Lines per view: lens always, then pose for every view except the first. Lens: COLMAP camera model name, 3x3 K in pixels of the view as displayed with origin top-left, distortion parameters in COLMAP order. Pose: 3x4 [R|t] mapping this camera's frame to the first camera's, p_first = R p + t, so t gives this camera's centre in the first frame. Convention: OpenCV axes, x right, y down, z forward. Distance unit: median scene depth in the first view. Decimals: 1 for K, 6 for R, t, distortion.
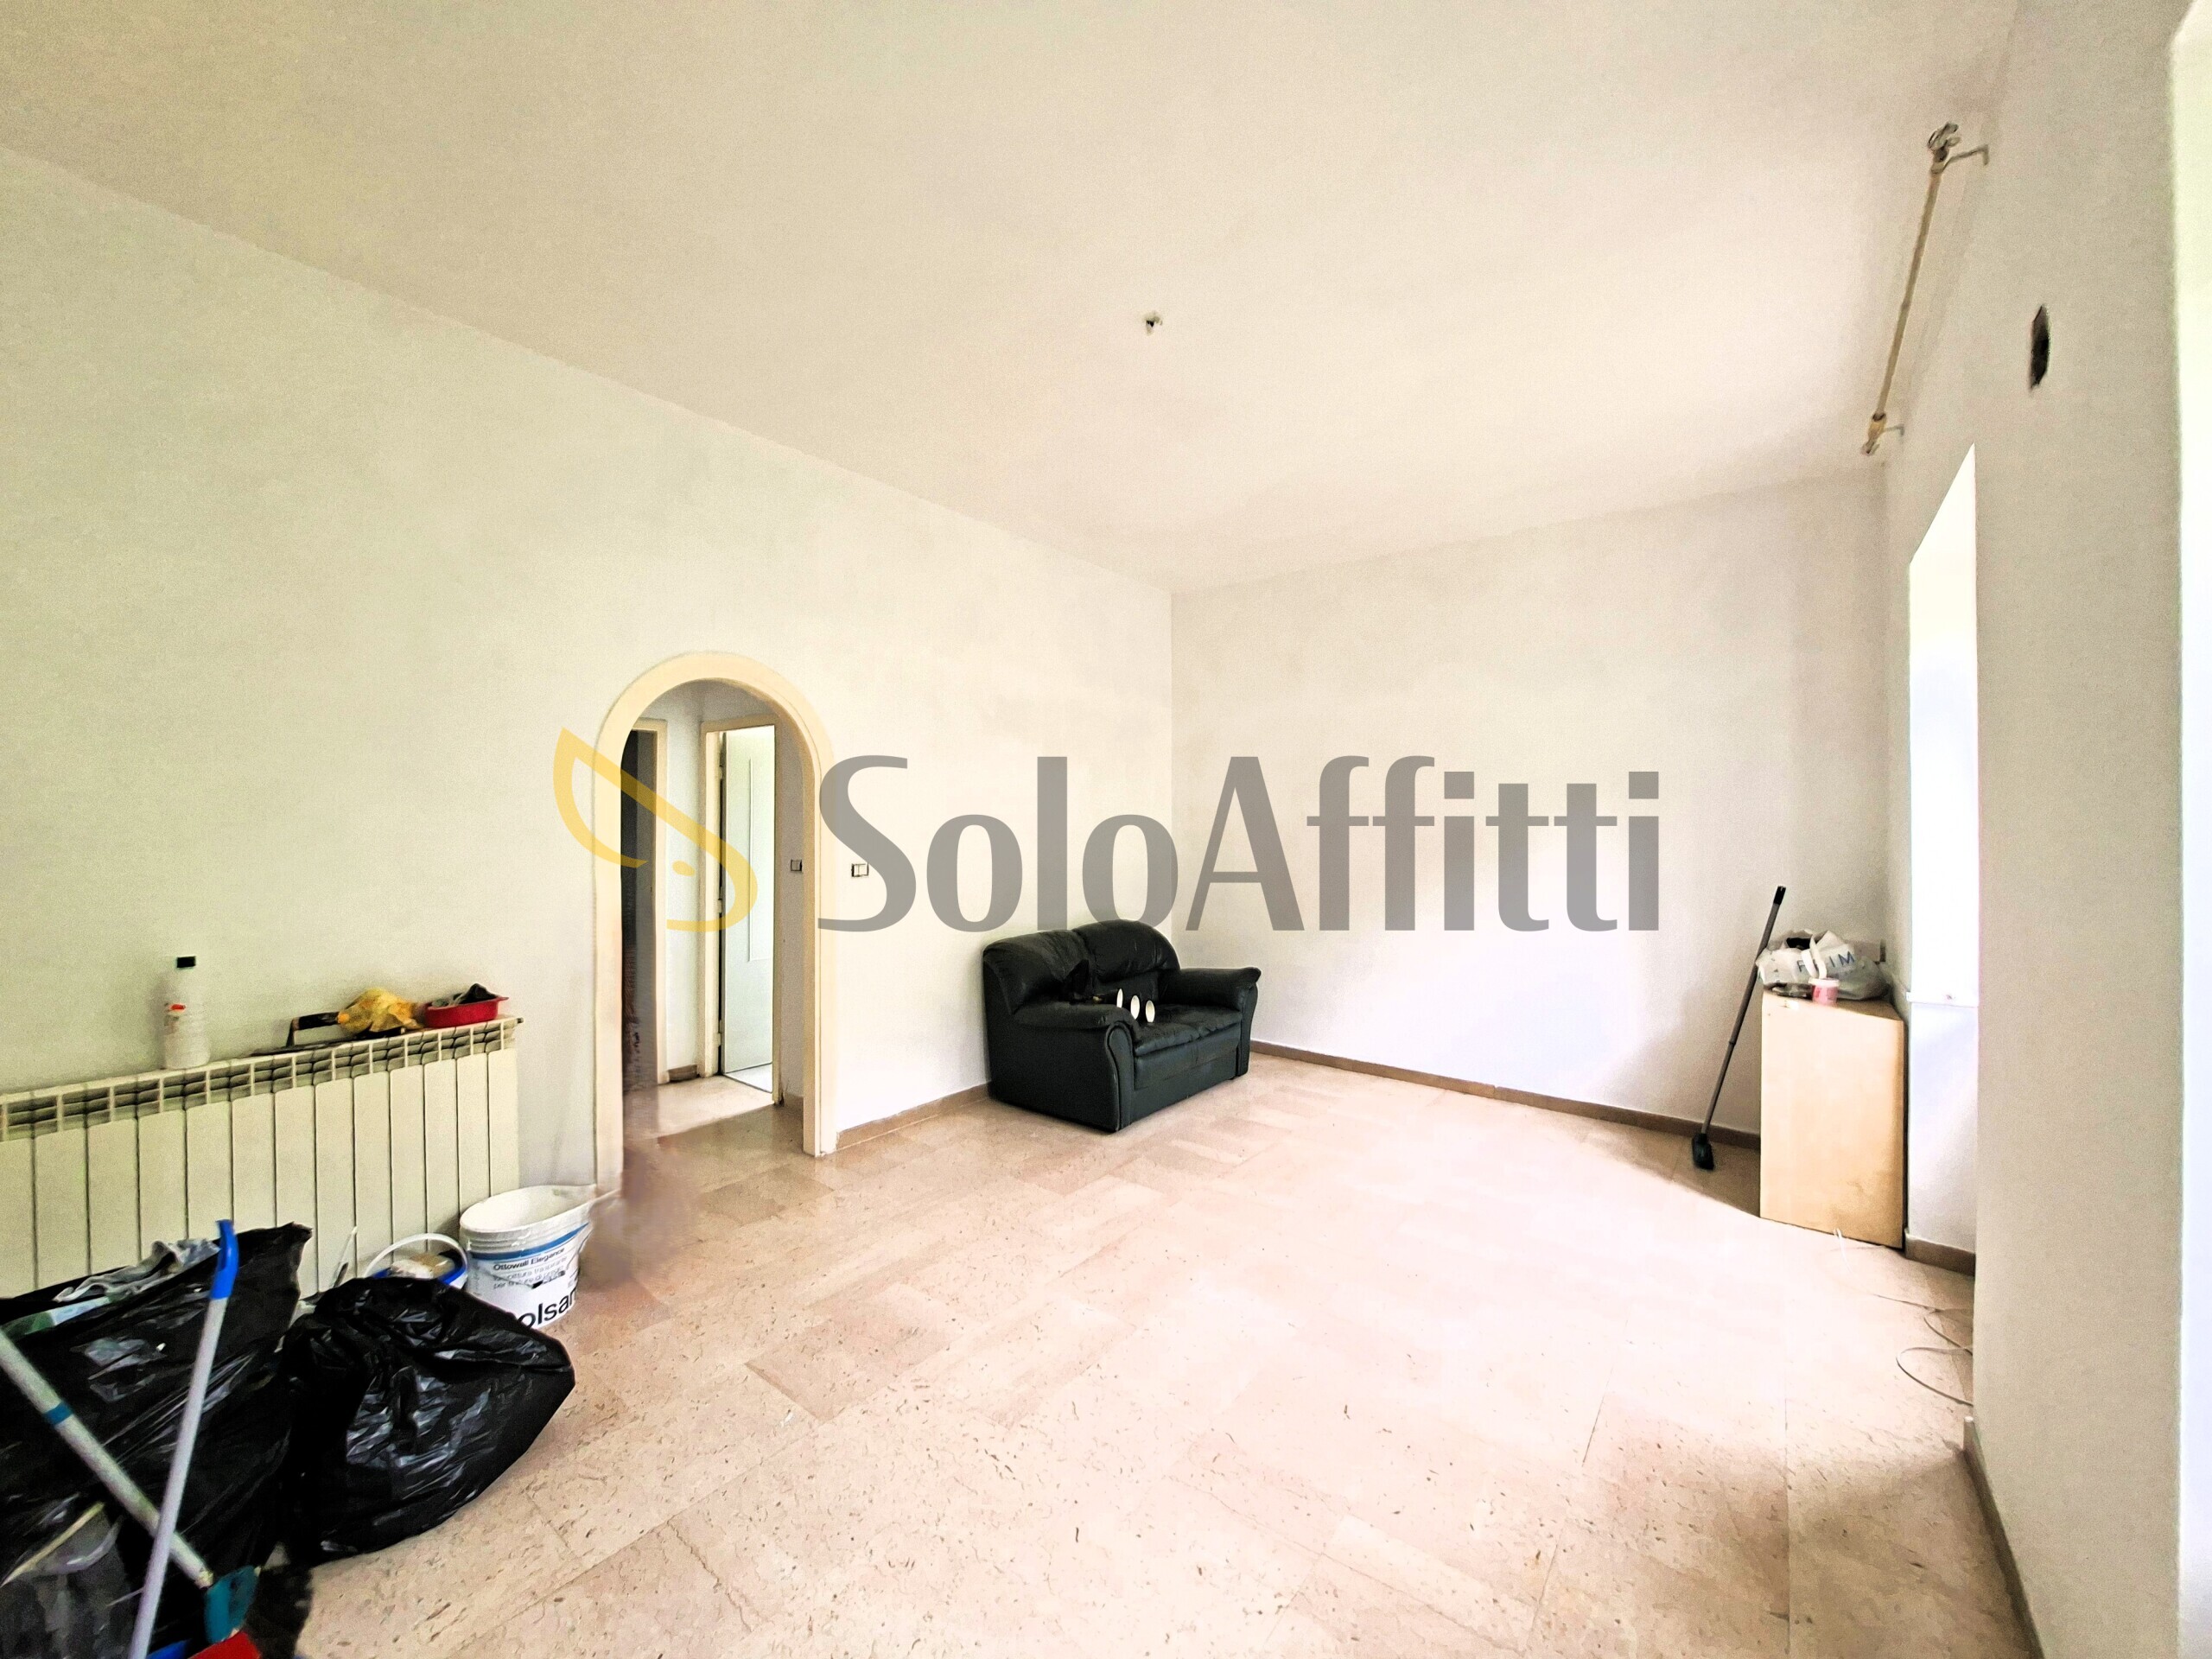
lens RADIAL K [[865.3, 0, 1103.2], [0, 865.3, 832.9], [0, 0, 1]] dist [-0.004502, 0.001512]
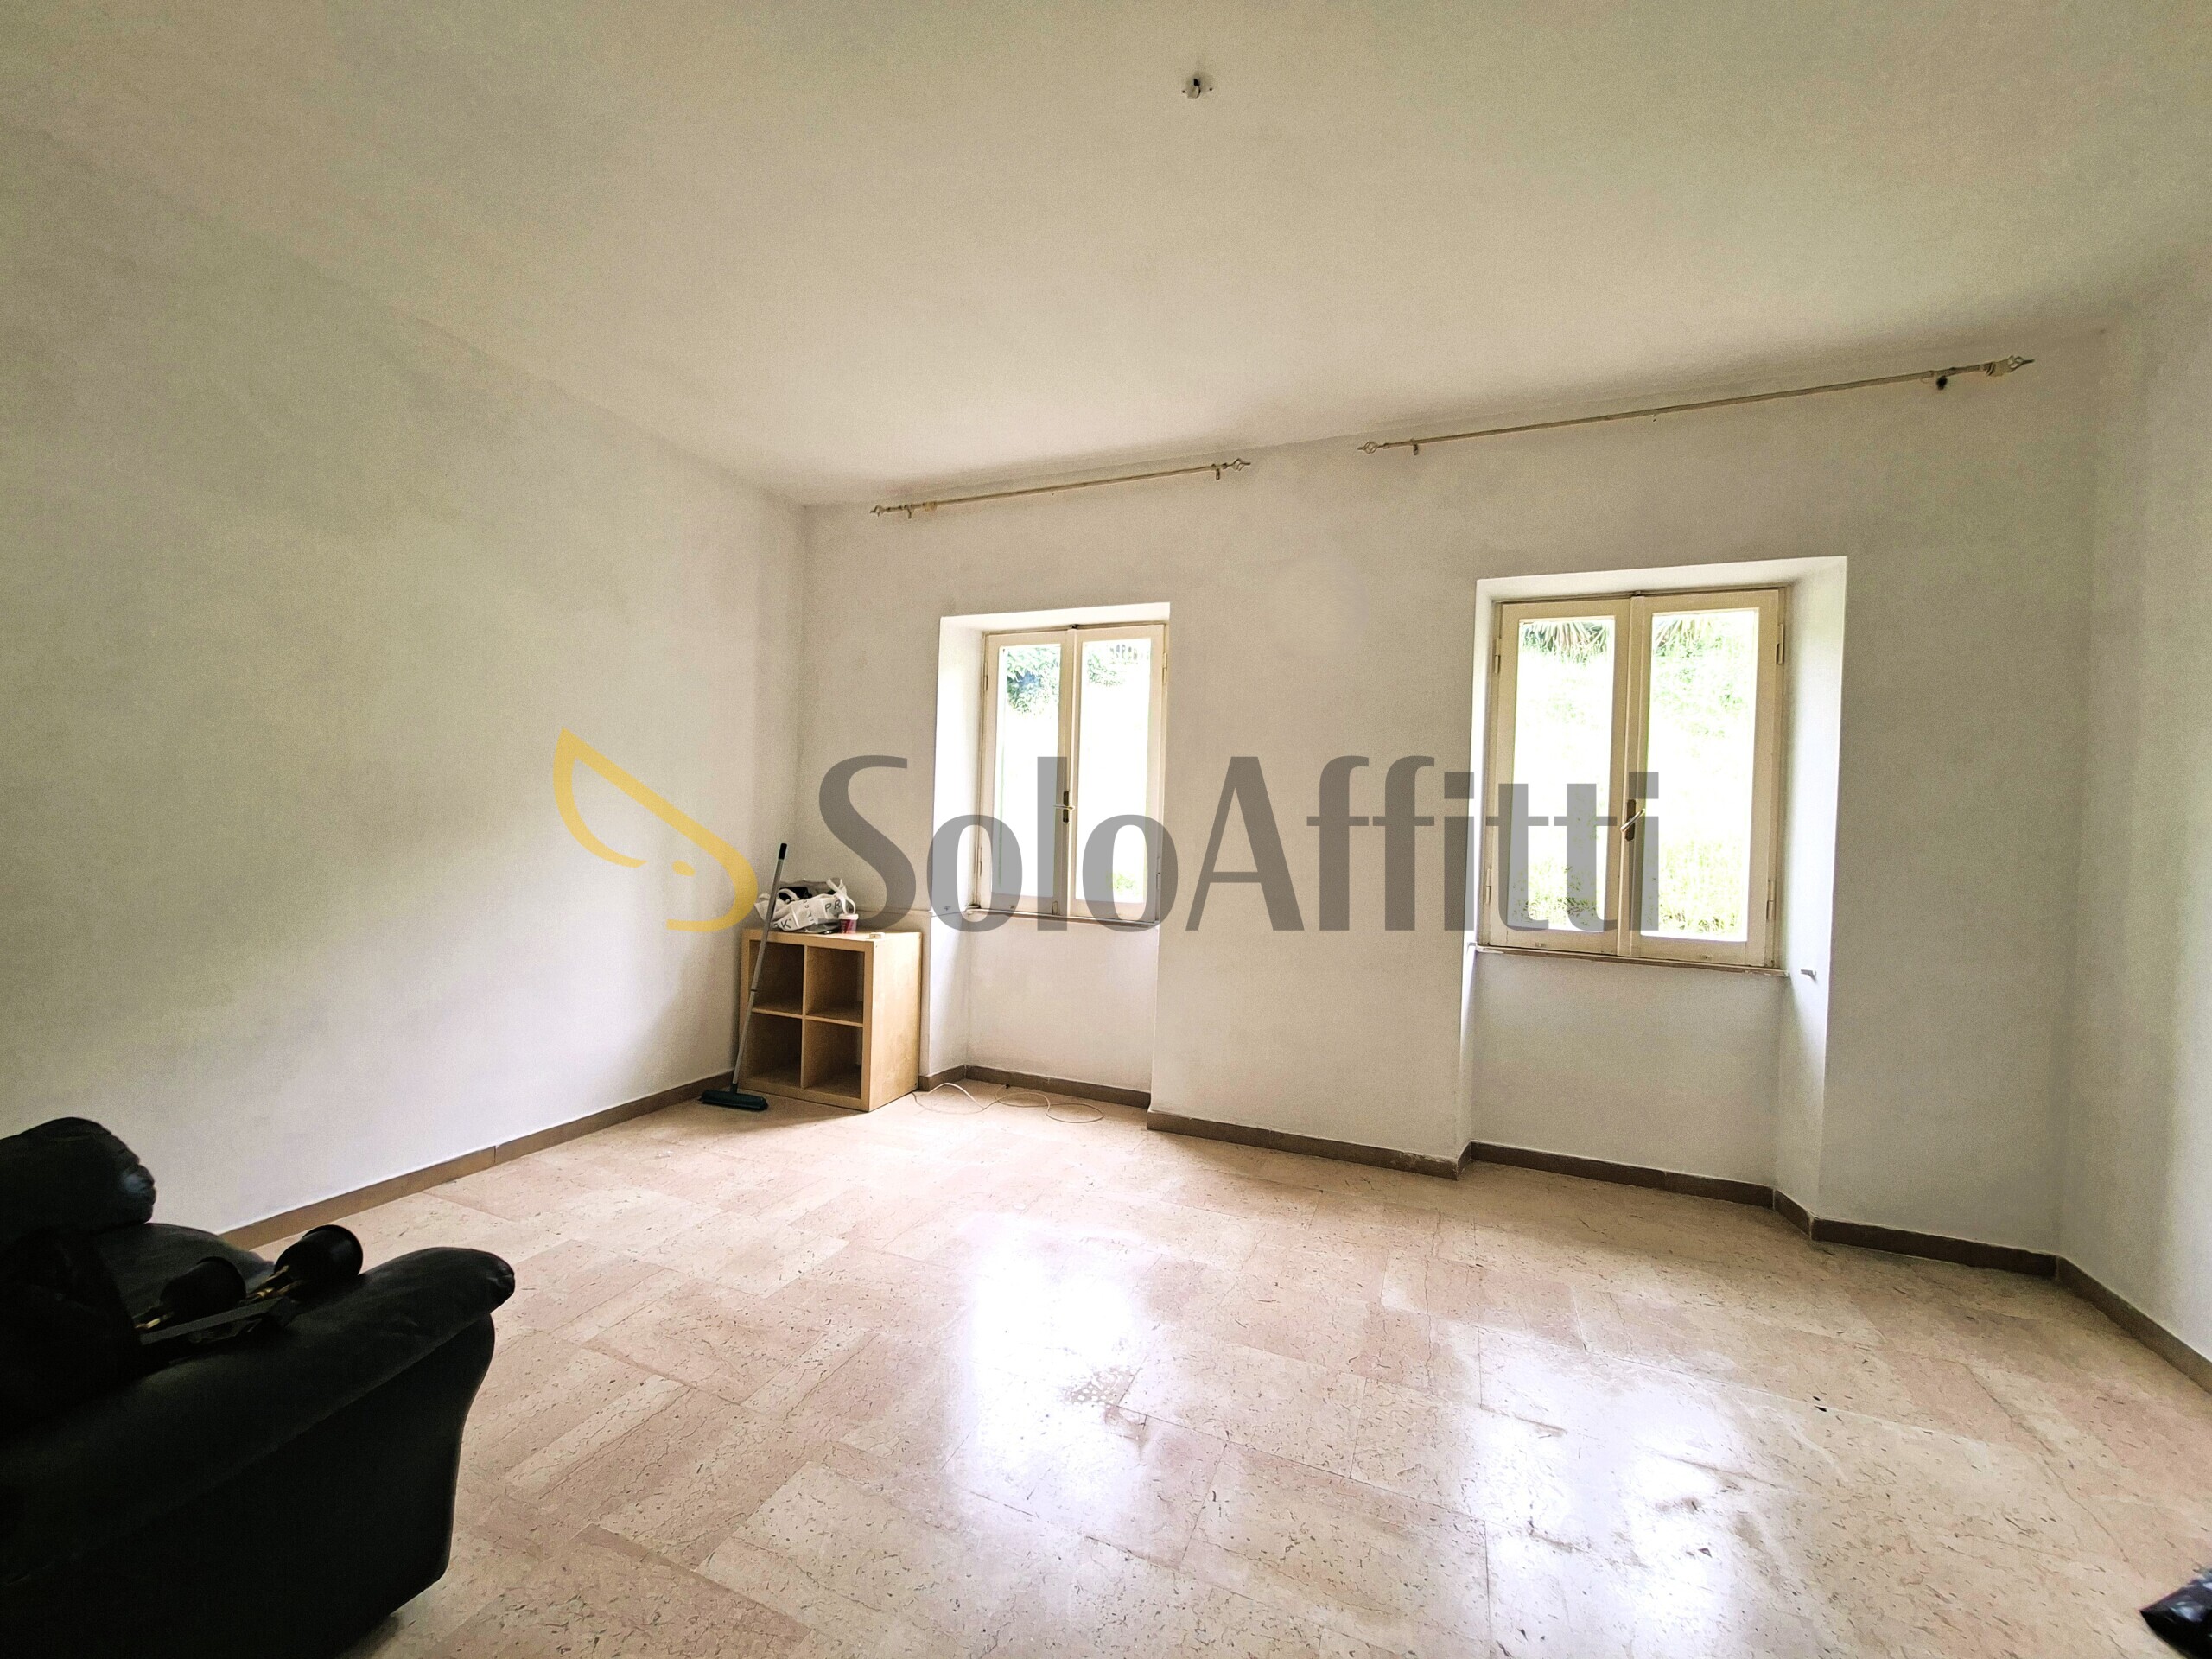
lens RADIAL K [[865.3, 0, 1110.7], [0, 865.3, 821.1], [0, 0, 1]] dist [-0.004502, 0.001512]
pose [[-0.277527, -0.019684, 0.960516, -0.462401], [-0.028581, 0.999517, 0.012225, 0.004850], [-0.960293, -0.024060, -0.277956, 0.921999]]
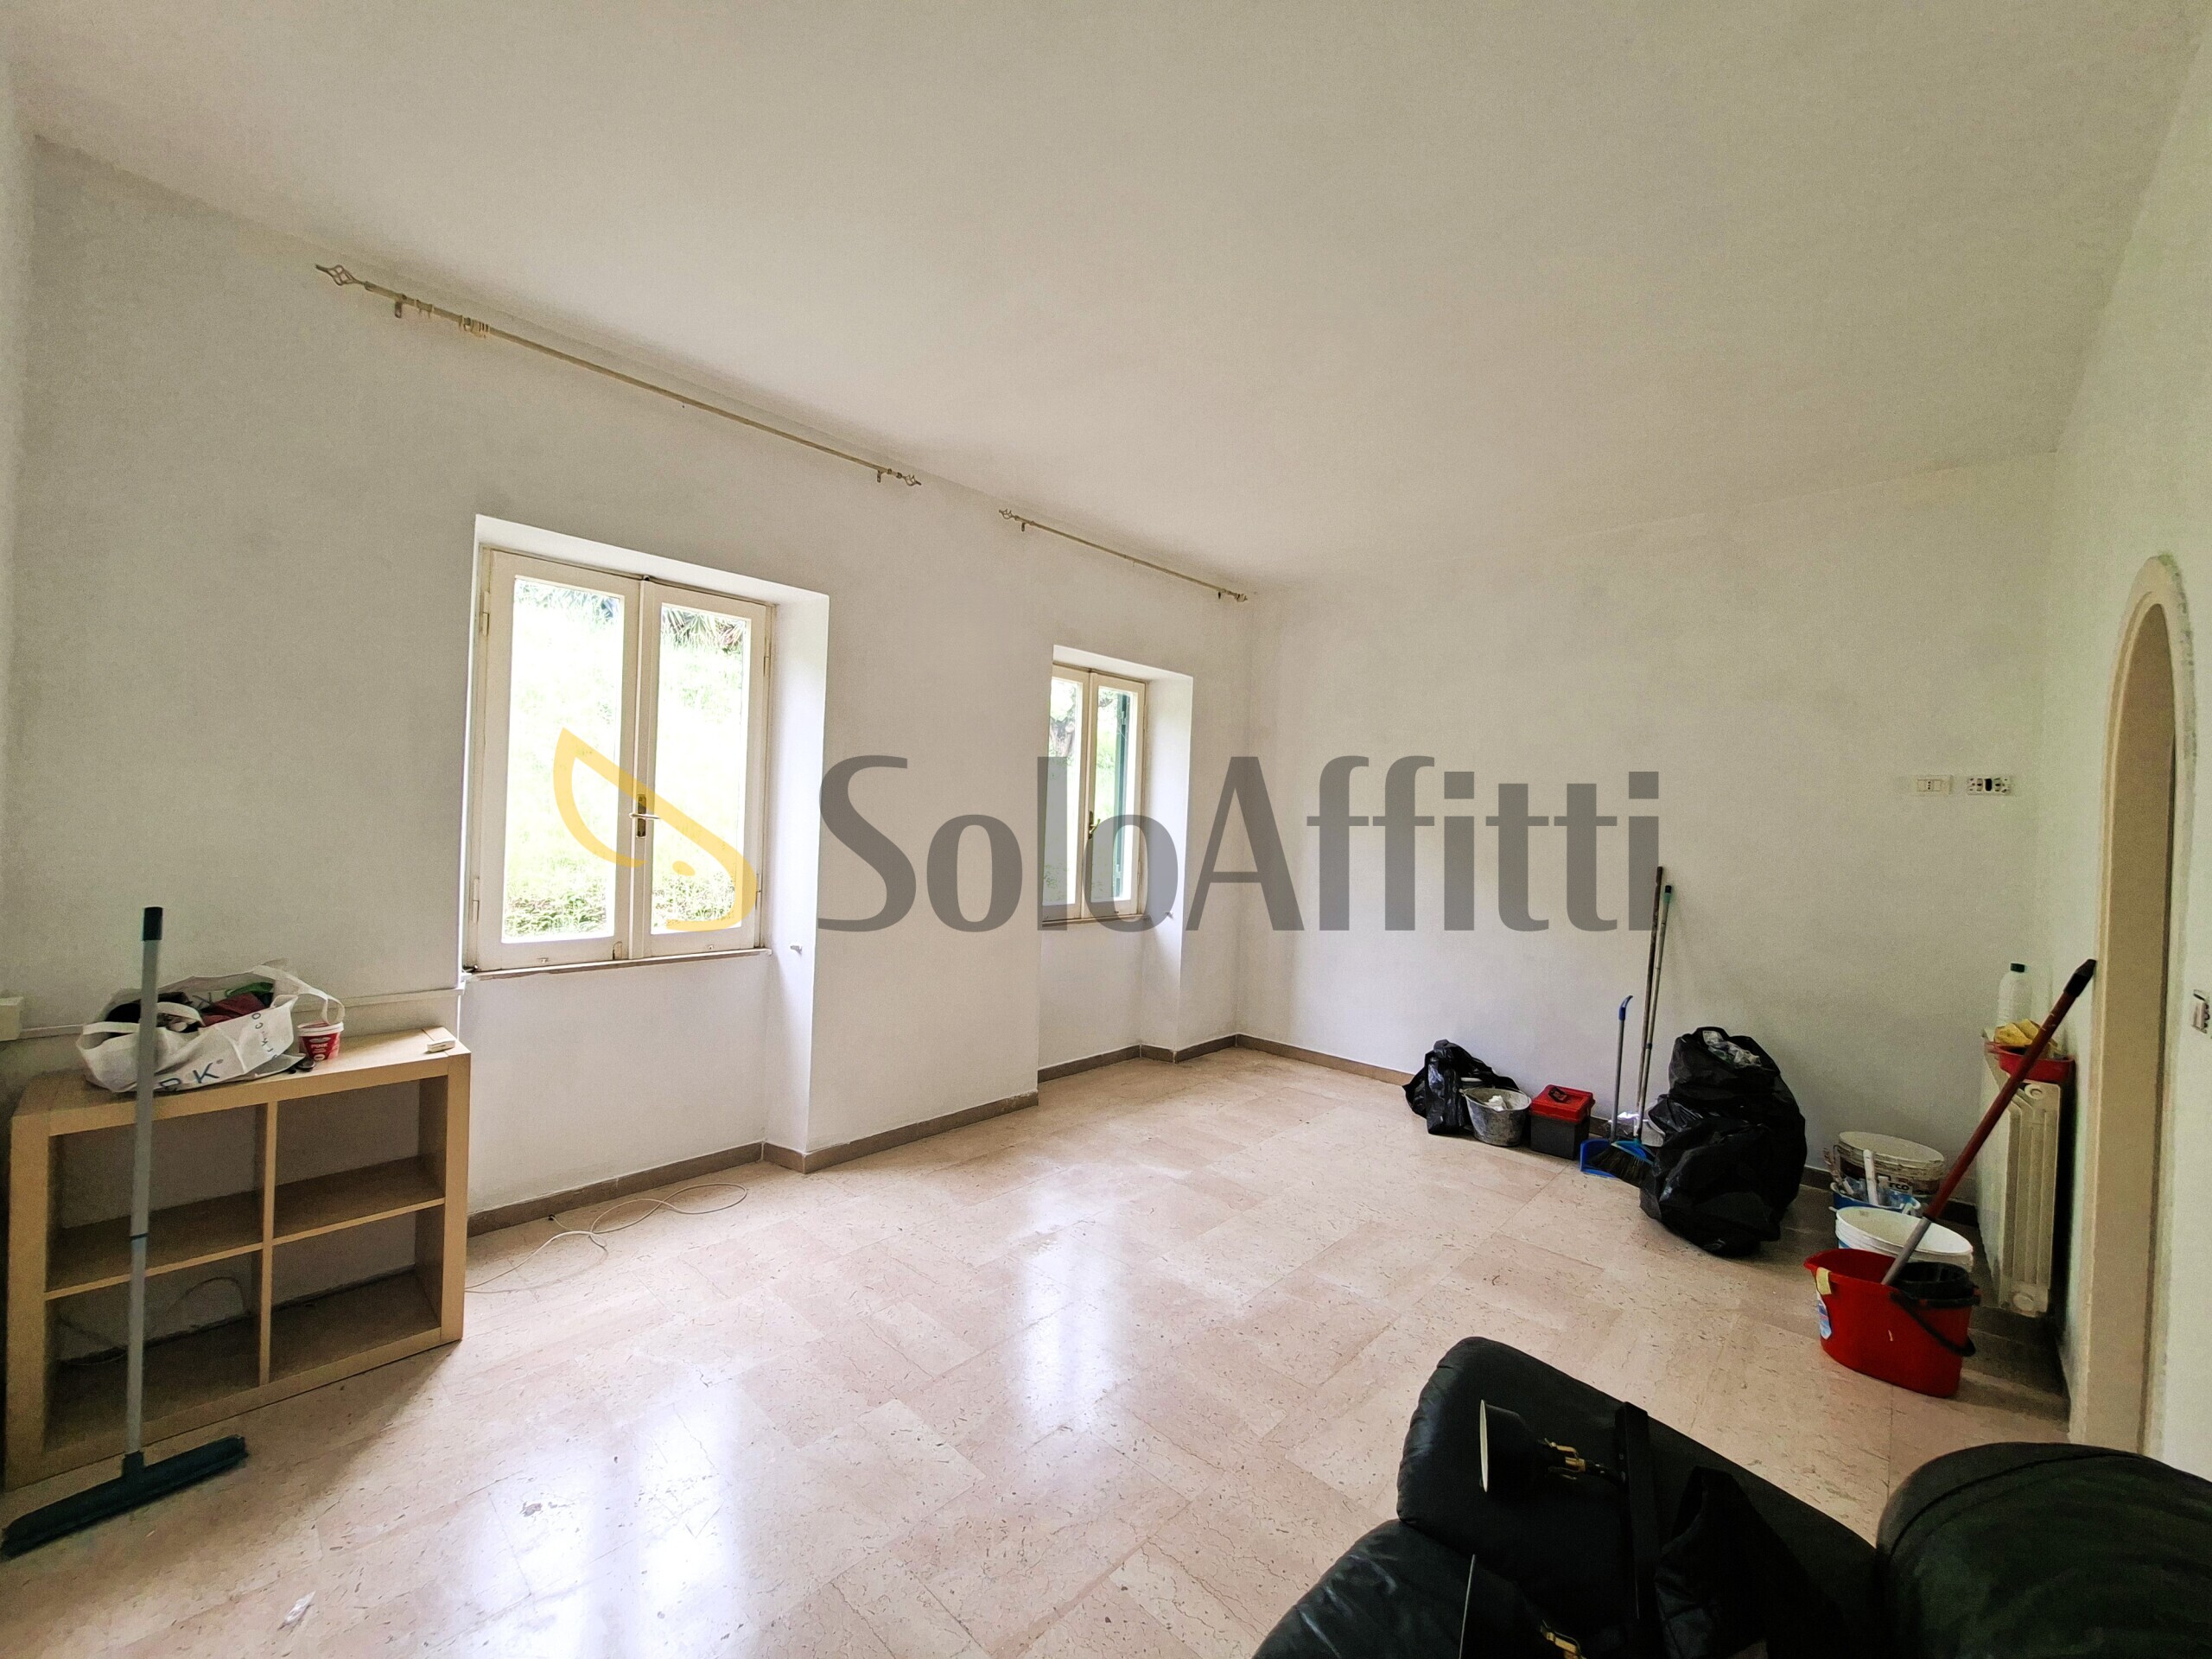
lens RADIAL K [[865.3, 0, 1094.4], [0, 865.3, 828.8], [0, 0, 1]] dist [-0.004502, 0.001512]
pose [[-0.994205, -0.041193, 0.099297, 0.153554], [-0.039657, 0.999062, 0.017388, -0.020685], [-0.099920, 0.013349, -0.994906, 1.509703]]
